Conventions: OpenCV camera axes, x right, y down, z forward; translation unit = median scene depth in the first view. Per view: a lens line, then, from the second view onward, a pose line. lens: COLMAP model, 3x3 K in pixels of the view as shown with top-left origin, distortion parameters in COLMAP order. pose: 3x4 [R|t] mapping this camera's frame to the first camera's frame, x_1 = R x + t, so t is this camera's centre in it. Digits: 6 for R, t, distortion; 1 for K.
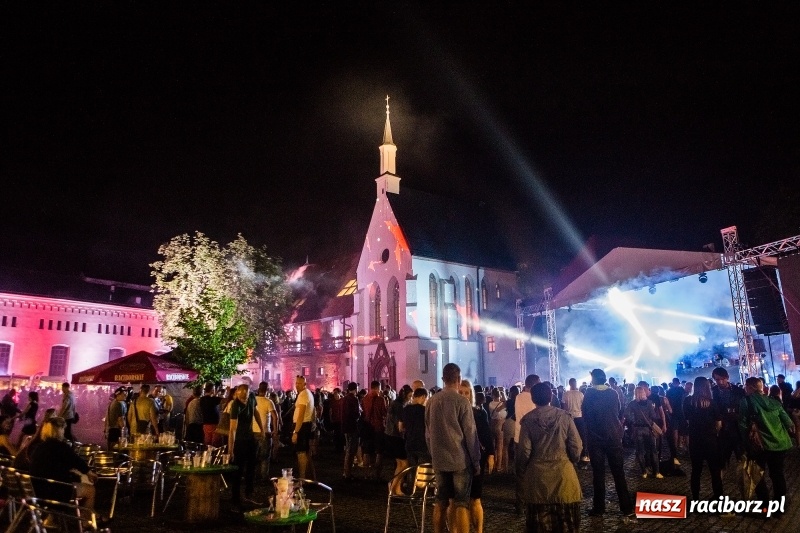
lens RADIAL K [[553.3, 0, 400.0], [0, 553.3, 266.5], [0, 0, 1]] dist [-0.112078, 0.089929]
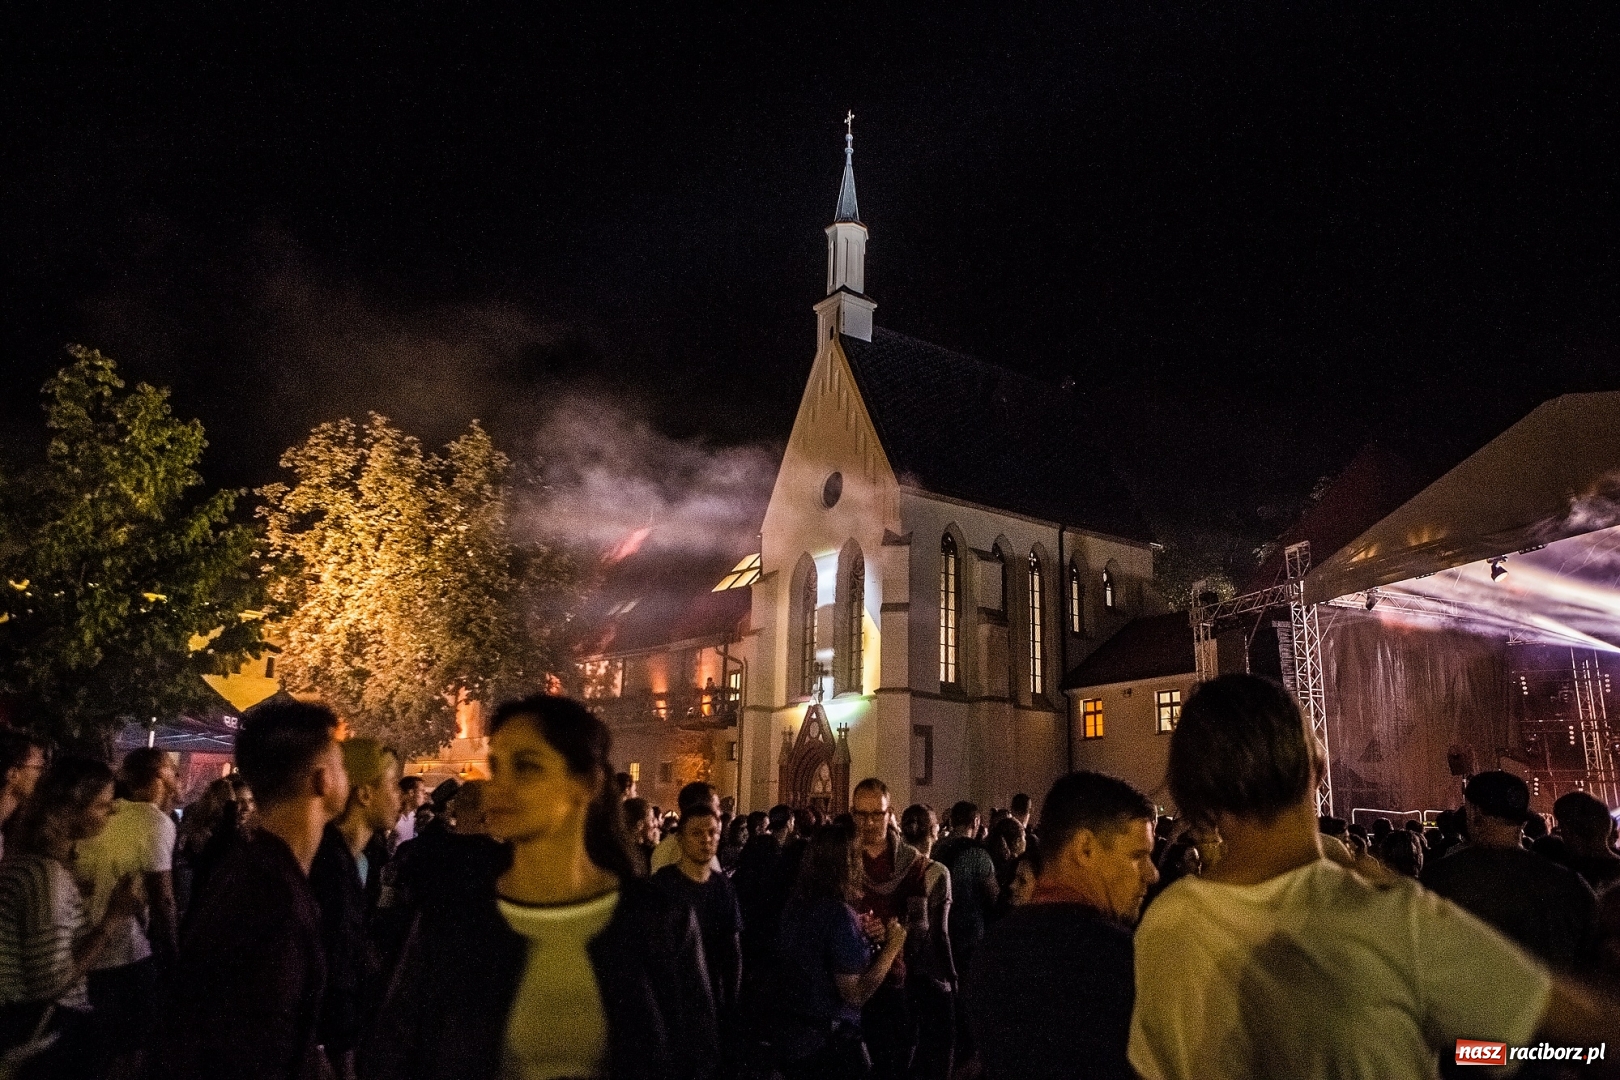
lens RADIAL K [[1120.3, 0, 810.0], [0, 1120.3, 540.0], [0, 0, 1]] dist [-0.112078, 0.089929]
pose [[0.998312, 0.031209, -0.048981, -0.001974], [-0.032817, 0.998936, -0.032392, 0.046021], [0.047918, 0.033944, 0.998274, 0.192667]]
